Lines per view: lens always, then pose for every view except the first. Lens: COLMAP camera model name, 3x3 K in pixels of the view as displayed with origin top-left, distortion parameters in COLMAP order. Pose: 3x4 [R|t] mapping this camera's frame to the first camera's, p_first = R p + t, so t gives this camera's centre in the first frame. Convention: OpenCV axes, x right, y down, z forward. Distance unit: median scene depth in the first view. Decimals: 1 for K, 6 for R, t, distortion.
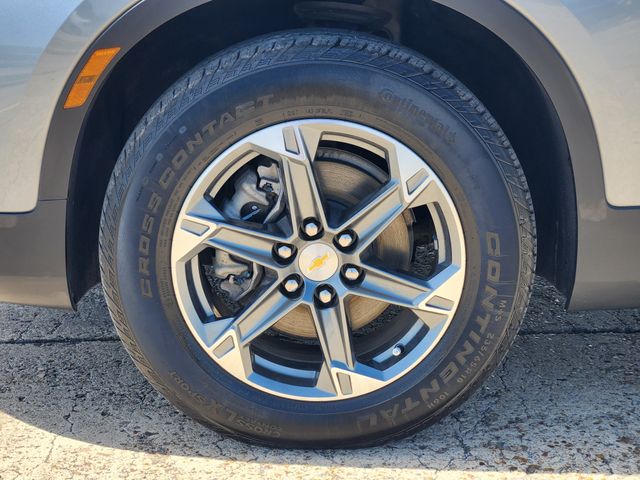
lens RADIAL K [[1206.7, 0, 320.0], [0, 1206.7, 240.0], [0, 0, 1]] dist [-0.442323, 4.669379]
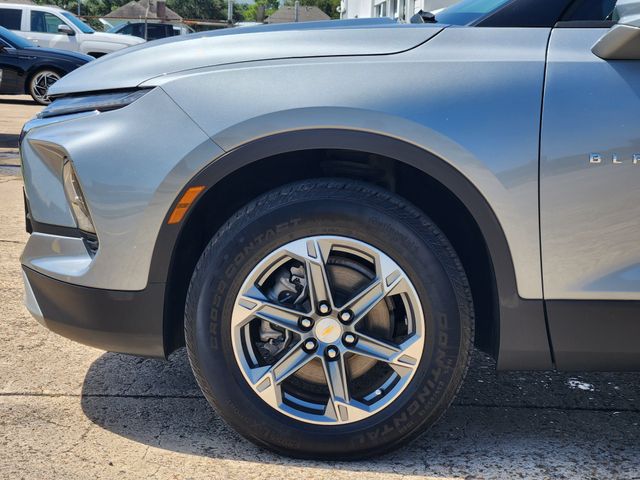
lens RADIAL K [[1206.7, 0, 320.0], [0, 1206.7, 240.0], [0, 0, 1]] dist [-0.442323, 4.669379]
pose [[0.997568, 0.027495, -0.064041, 0.082464], [-0.036079, 0.989913, -0.137005, 0.113414], [0.059628, 0.138982, 0.988498, -0.513411]]
